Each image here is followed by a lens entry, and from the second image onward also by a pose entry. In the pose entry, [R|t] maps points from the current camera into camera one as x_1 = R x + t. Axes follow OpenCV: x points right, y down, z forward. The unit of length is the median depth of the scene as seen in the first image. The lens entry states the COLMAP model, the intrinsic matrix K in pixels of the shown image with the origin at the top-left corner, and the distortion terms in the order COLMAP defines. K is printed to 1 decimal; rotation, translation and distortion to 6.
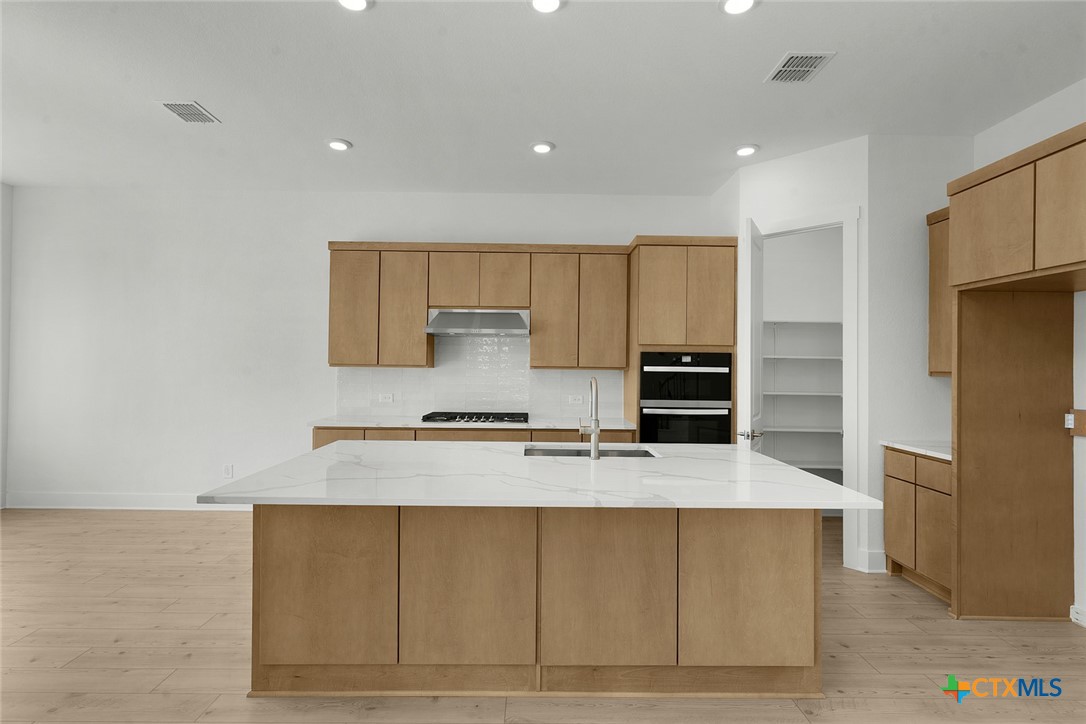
lens RADIAL K [[533.6, 0, 536.8], [0, 533.6, 359.8], [0, 0, 1]] dist [0.002941, 0.000777]
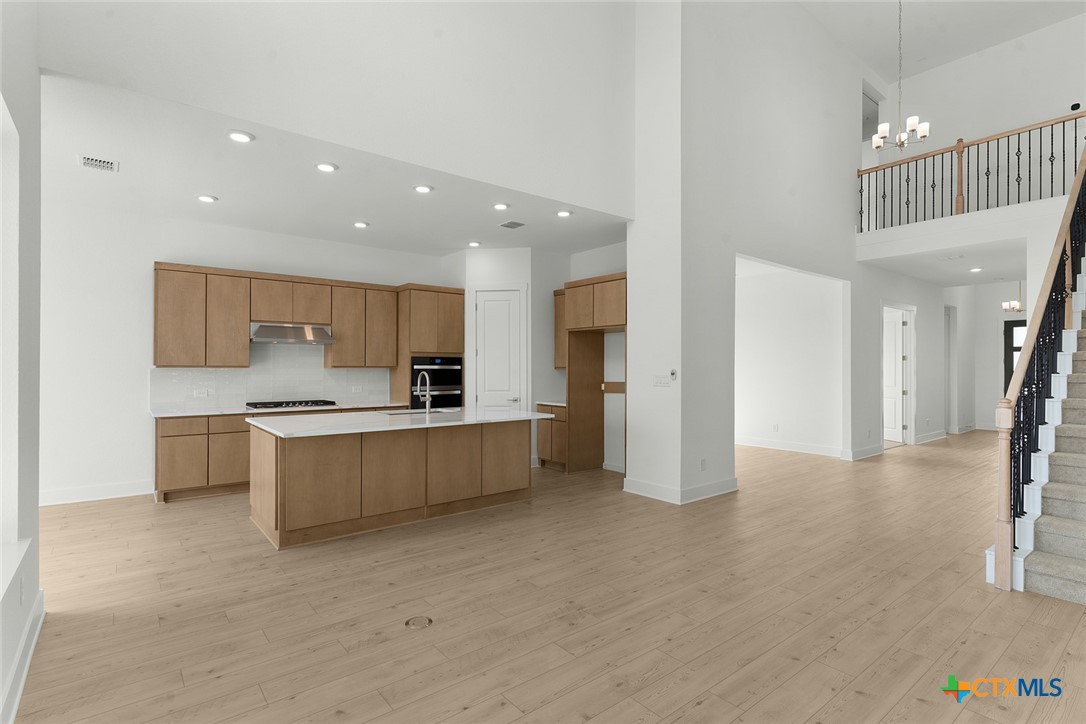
lens RADIAL K [[520.7, 0, 543.0], [0, 520.7, 362.0], [0, 0, 1]] dist [0.004603, 0.001137]
pose [[0.783582, -0.003395, 0.621279, -0.467148], [-0.000895, 0.999978, 0.006593, -0.009025], [-0.621288, -0.005722, 0.783561, -0.464230]]
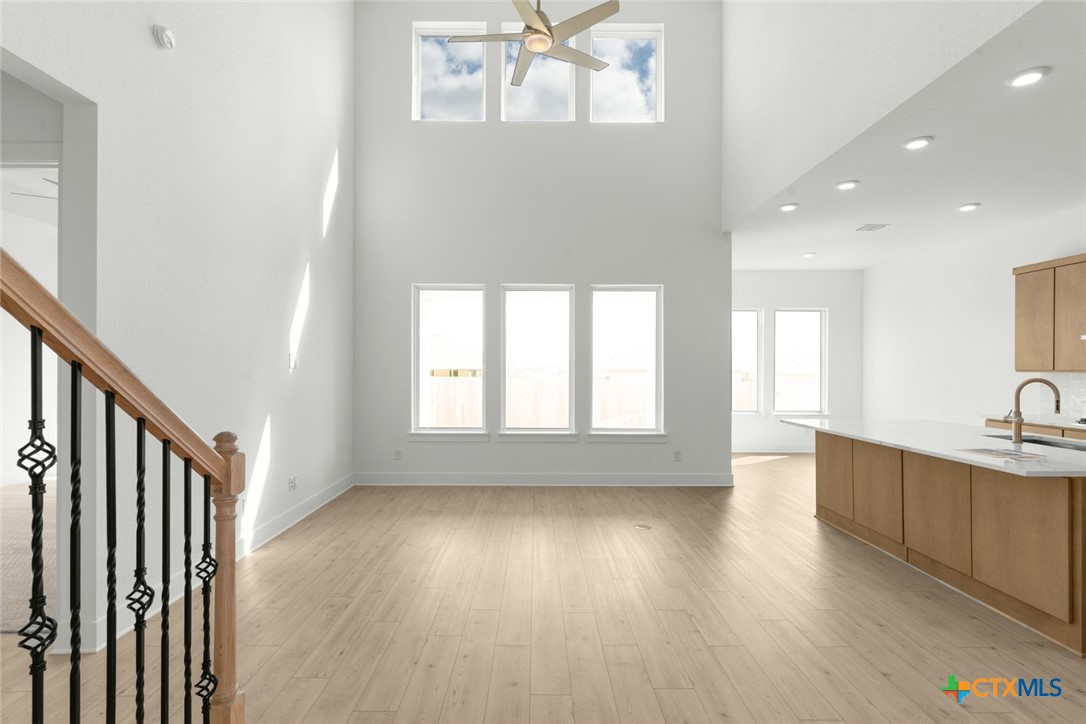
lens RADIAL K [[520.7, 0, 543.0], [0, 520.7, 362.0], [0, 0, 1]] dist [0.004603, 0.001137]
pose [[0.011237, -0.019008, -0.999756, 0.842129], [0.006491, 0.999800, -0.018936, 0.006245], [0.999916, -0.006277, 0.011358, -0.084258]]
